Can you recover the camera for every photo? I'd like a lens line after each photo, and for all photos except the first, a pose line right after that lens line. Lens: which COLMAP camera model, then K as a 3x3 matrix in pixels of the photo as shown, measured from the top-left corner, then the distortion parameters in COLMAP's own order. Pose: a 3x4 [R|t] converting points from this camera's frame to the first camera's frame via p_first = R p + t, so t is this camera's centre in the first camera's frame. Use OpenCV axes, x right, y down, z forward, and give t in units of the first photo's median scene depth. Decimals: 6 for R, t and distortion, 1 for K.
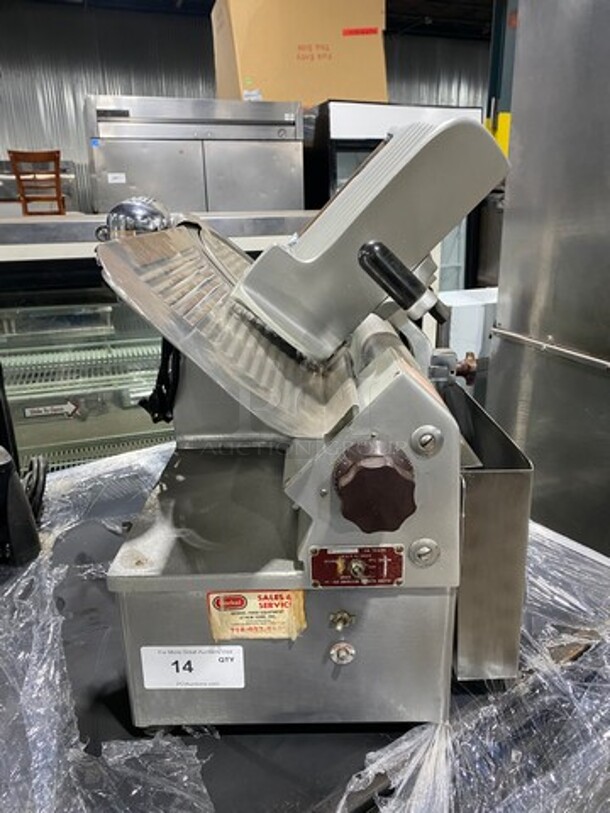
lens RADIAL K [[615.4, 0, 305.0], [0, 615.4, 406.5], [0, 0, 1]] dist [0.123851, -0.344999]
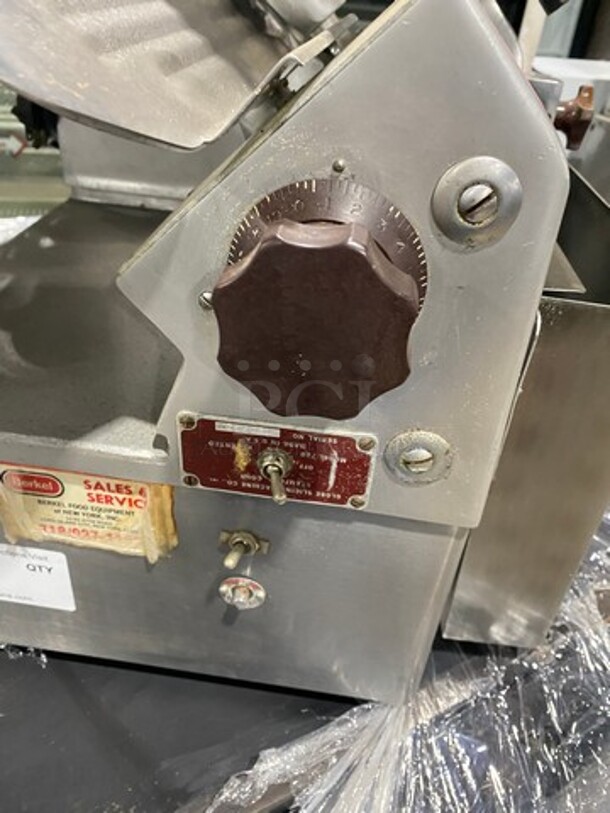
lens RADIAL K [[615.4, 0, 305.0], [0, 615.4, 406.5], [0, 0, 1]] dist [0.123851, -0.344999]
pose [[0.987917, 0.149926, -0.039269, 0.117089], [-0.131011, 0.943223, 0.305232, 0.066075], [0.082801, -0.296399, 0.951468, 0.546836]]
